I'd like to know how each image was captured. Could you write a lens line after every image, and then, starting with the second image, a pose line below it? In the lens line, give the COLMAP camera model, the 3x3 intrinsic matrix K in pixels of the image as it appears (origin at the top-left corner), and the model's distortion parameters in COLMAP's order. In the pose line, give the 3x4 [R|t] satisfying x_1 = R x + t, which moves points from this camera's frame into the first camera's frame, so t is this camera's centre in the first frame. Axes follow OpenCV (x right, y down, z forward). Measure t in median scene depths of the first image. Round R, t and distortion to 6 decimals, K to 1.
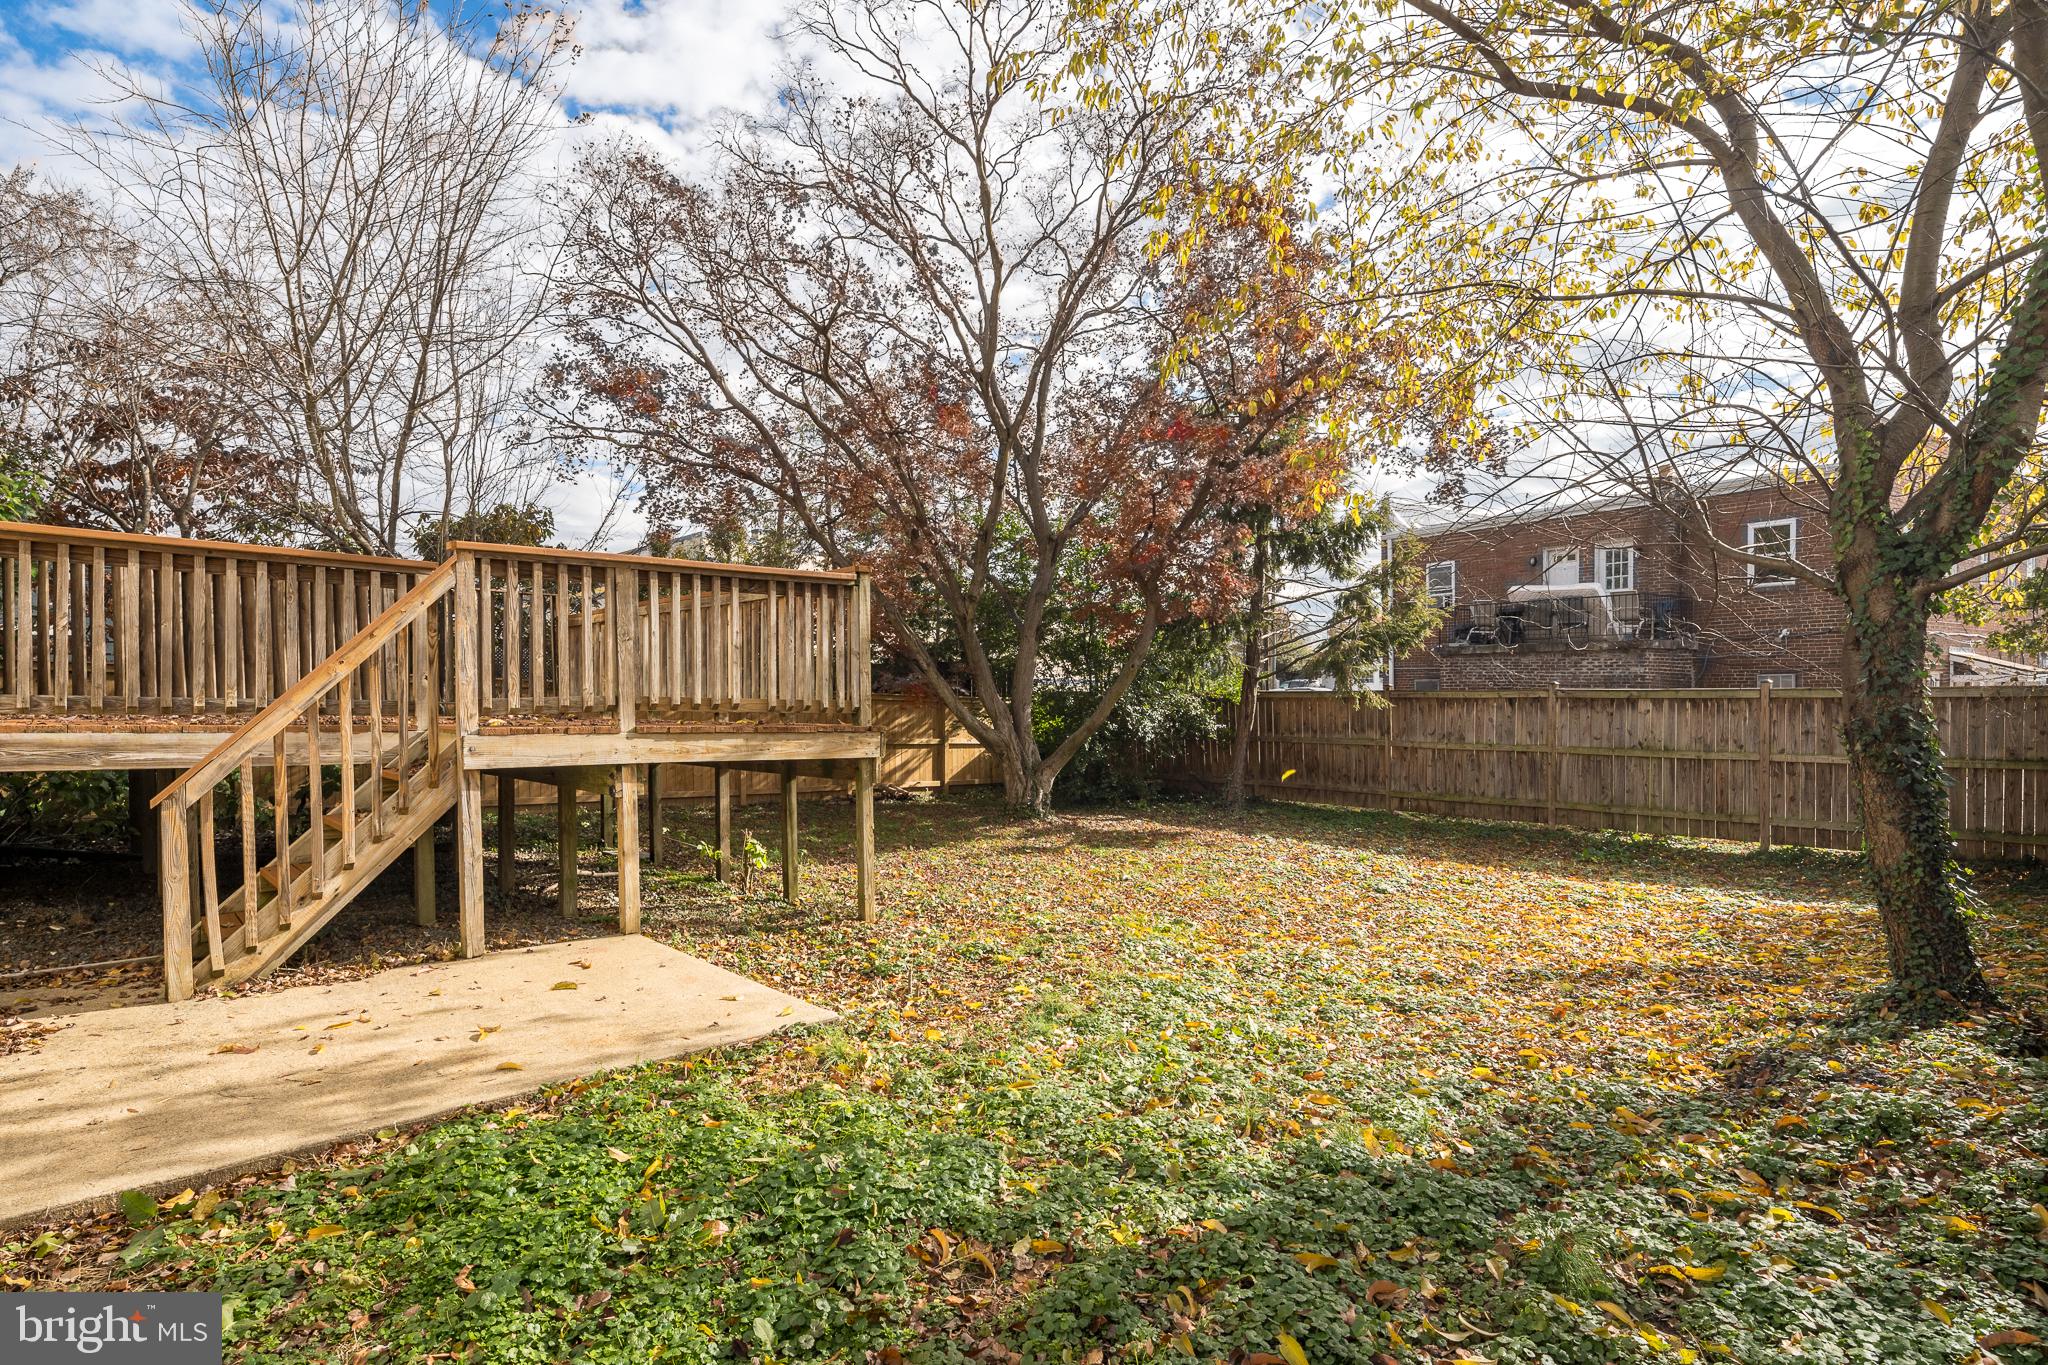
lens RADIAL K [[1029.7, 0, 1018.1], [0, 1029.7, 714.7], [0, 0, 1]] dist [0.015994, -0.009275]
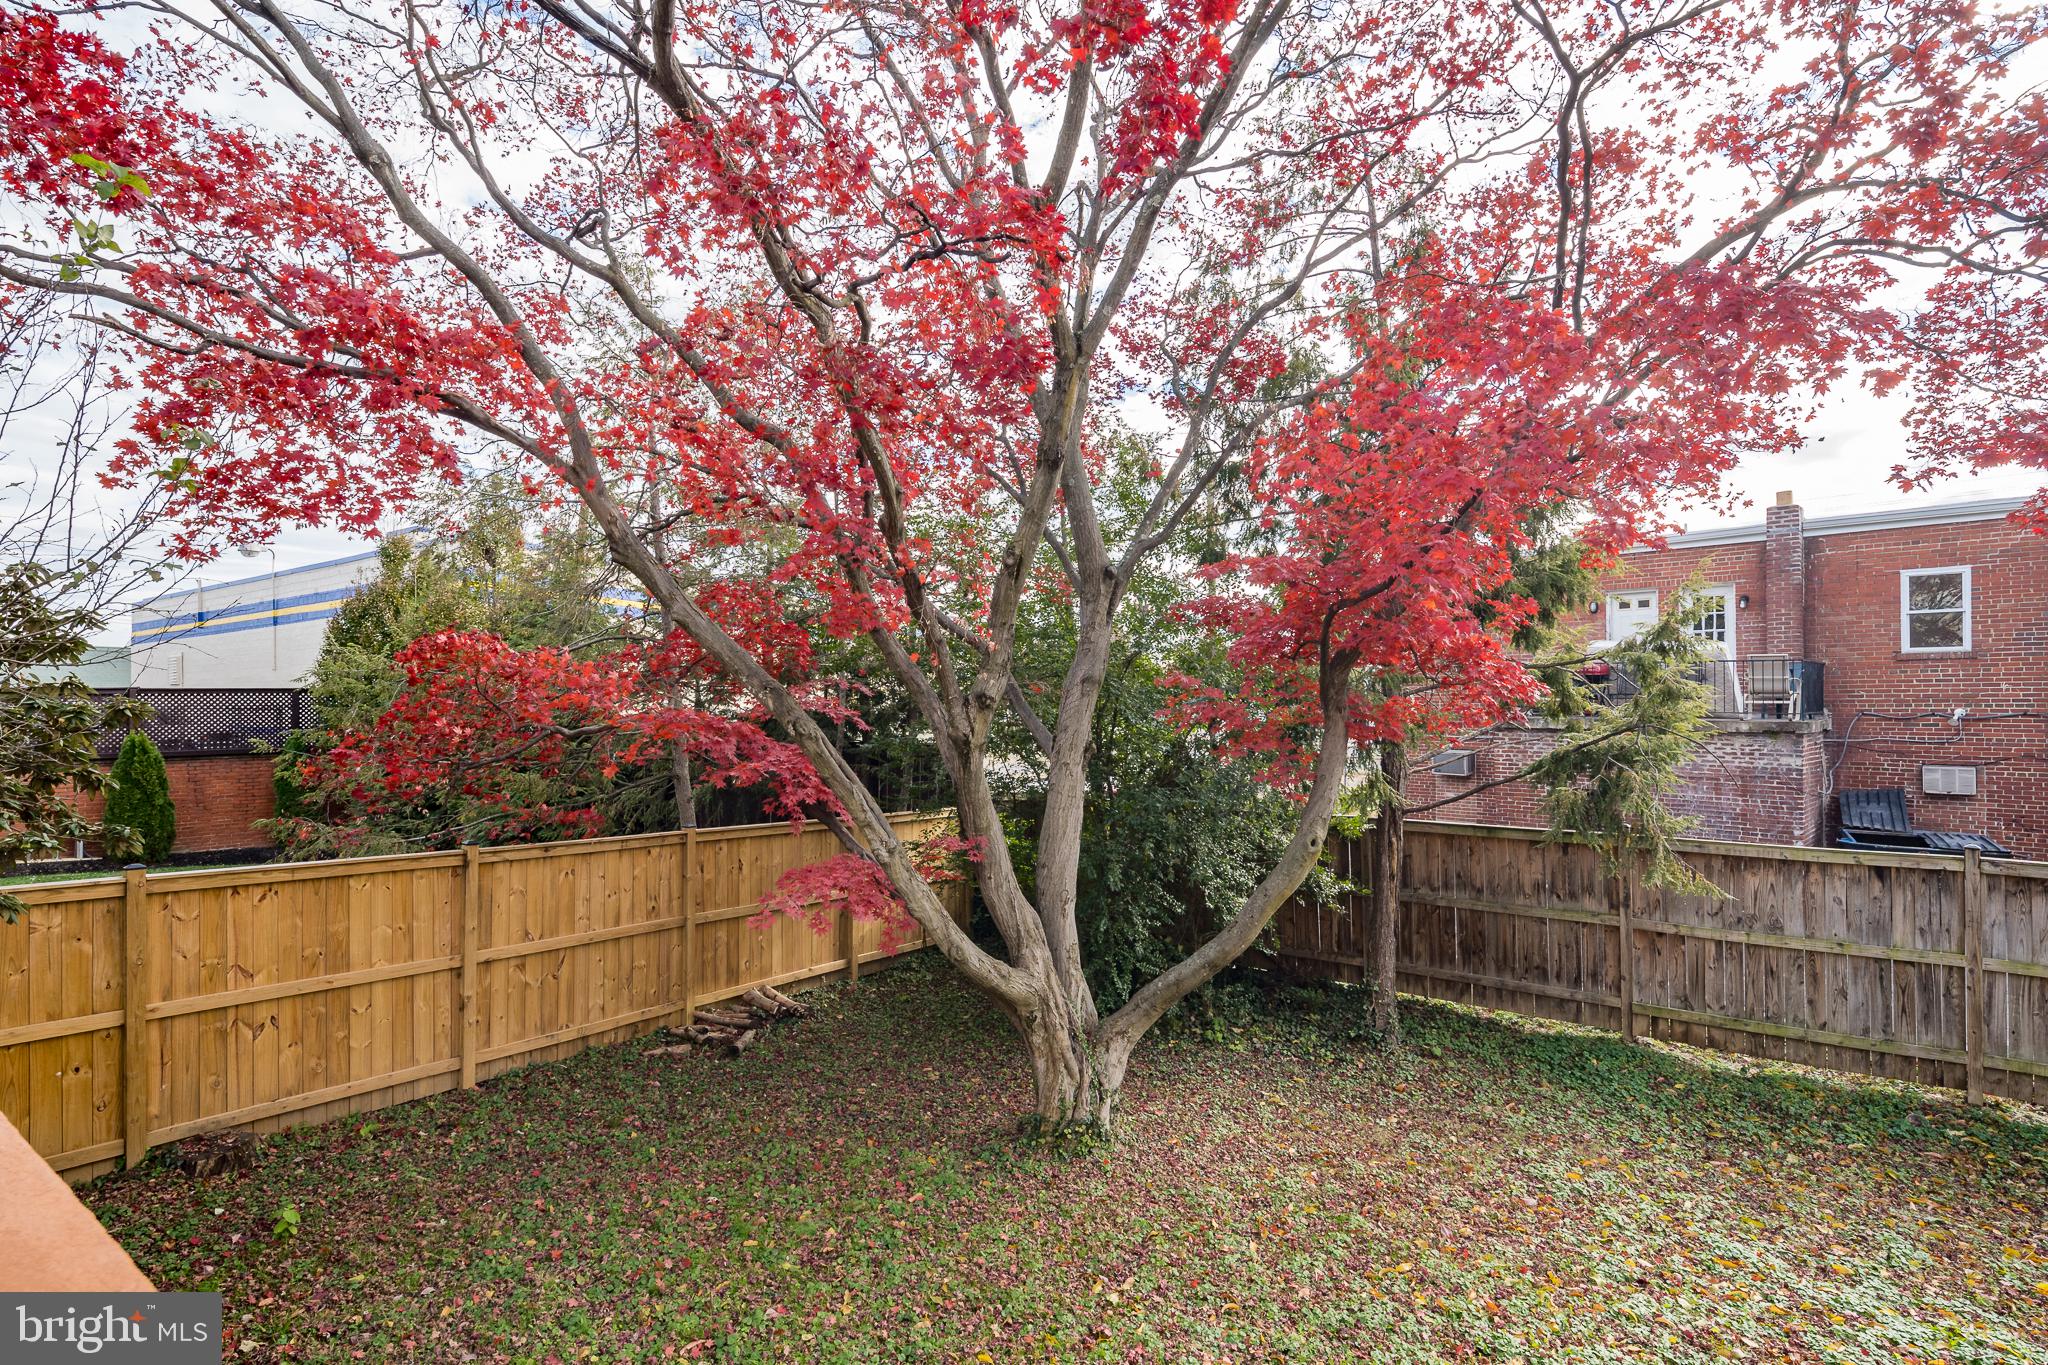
lens RADIAL K [[1020.6, 0, 1024.0], [0, 1020.6, 682.5], [0, 0, 1]] dist [0.000900, -0.001091]
pose [[0.984052, 0.007638, 0.177718, -0.256463], [-0.000838, 0.999266, -0.038308, -0.247638], [-0.177880, 0.037548, 0.983336, 1.297465]]
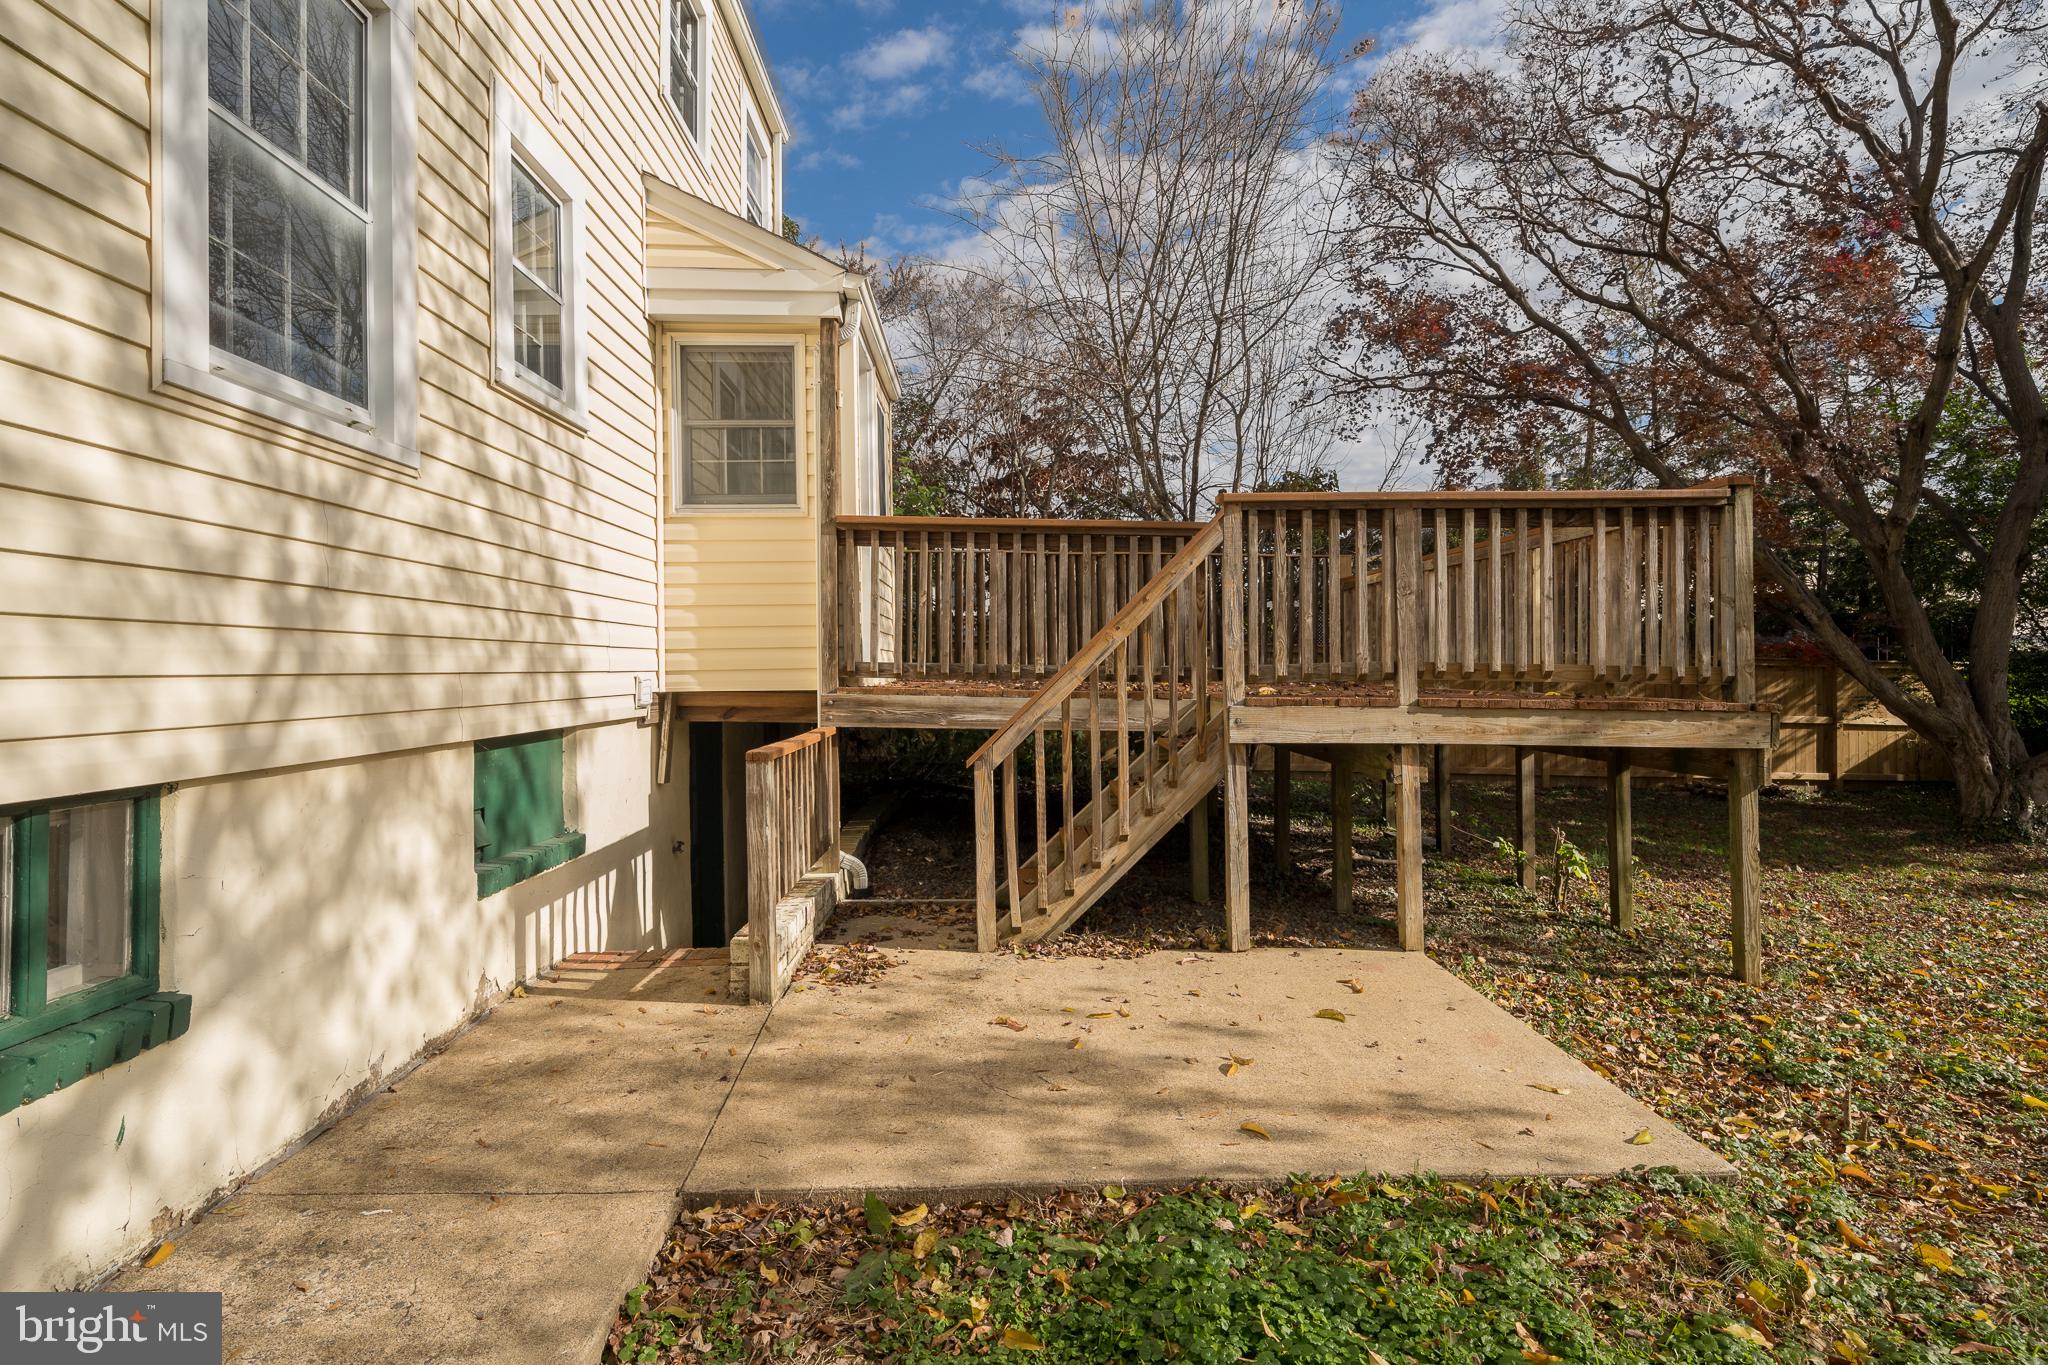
lens RADIAL K [[1052.8, 0, 1021.2], [0, 1052.8, 661.9], [0, 0, 1]] dist [0.000384, -0.006445]
pose [[0.752527, -0.003498, -0.658552, -0.049620], [-0.007667, 0.999872, -0.014072, -0.003140], [0.658517, 0.015639, 0.752403, 0.141461]]
